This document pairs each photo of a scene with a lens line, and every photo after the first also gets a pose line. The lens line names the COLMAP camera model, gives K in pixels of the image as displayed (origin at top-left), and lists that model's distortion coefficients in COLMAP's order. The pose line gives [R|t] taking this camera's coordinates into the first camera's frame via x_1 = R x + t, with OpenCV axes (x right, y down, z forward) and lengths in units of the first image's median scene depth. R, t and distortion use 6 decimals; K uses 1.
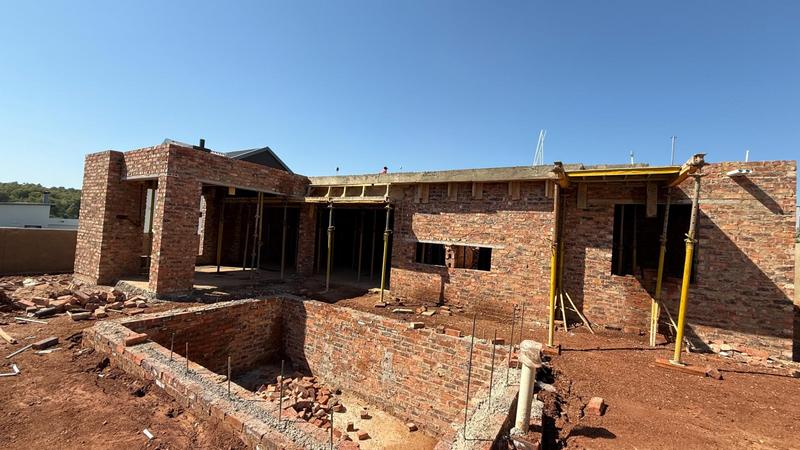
lens RADIAL K [[322.7, 0, 400.7], [0, 322.7, 225.3], [0, 0, 1]] dist [-0.001250, 0.000385]
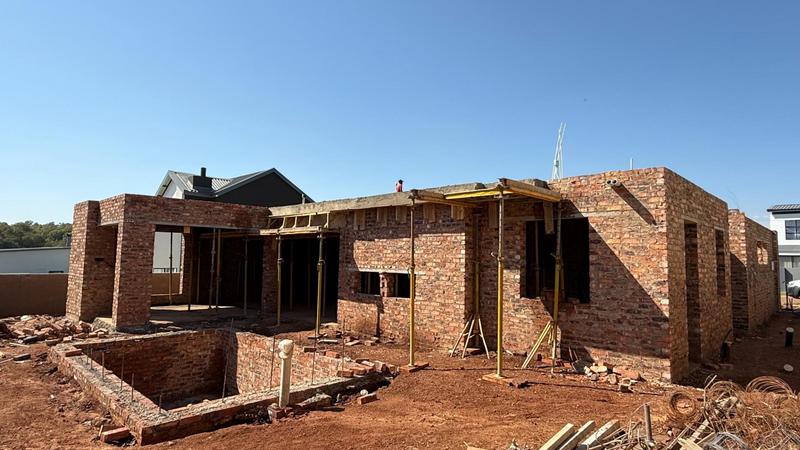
lens RADIAL K [[454.8, 0, 399.6], [0, 454.8, 225.5], [0, 0, 1]] dist [-0.003000, 0.000399]
pose [[0.973933, -0.064194, -0.217562, 0.591701], [0.051970, 0.996756, -0.061458, 0.008399], [0.220801, 0.048550, 0.974110, -0.354484]]
